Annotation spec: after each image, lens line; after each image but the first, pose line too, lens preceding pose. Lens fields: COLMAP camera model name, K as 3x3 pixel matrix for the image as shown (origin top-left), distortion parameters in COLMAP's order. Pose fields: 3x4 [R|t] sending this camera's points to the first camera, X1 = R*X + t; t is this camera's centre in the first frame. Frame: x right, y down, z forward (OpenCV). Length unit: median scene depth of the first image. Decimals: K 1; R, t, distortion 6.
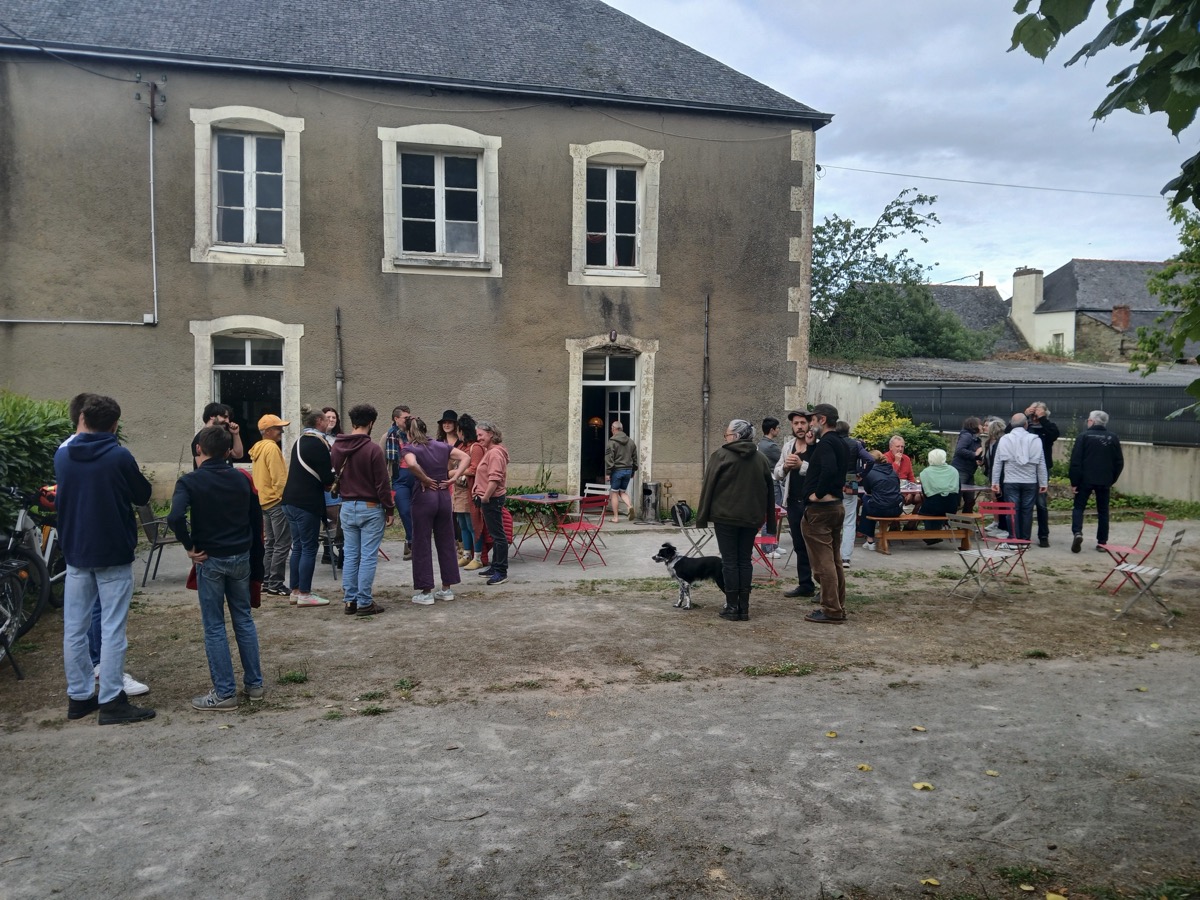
lens RADIAL K [[948.1, 0, 600.0], [0, 948.1, 450.0], [0, 0, 1]] dist [-0.008474, -0.007157]
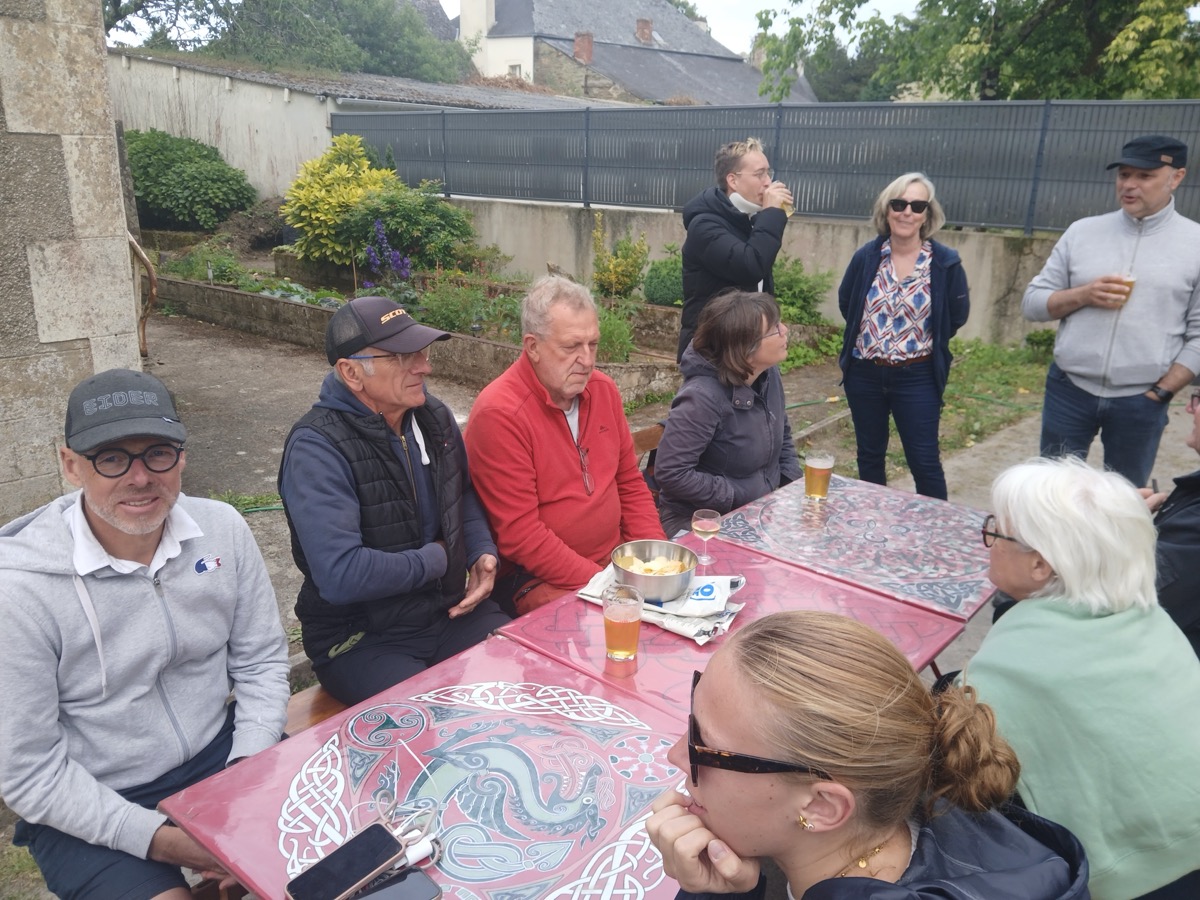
lens RADIAL K [[948.1, 0, 600.0], [0, 948.1, 450.0], [0, 0, 1]] dist [-0.008474, -0.007157]
pose [[0.836195, -0.146064, 0.528623, 0.092383], [0.006280, 0.966369, 0.257084, -0.013146], [-0.548396, -0.211652, 0.808990, 0.362045]]
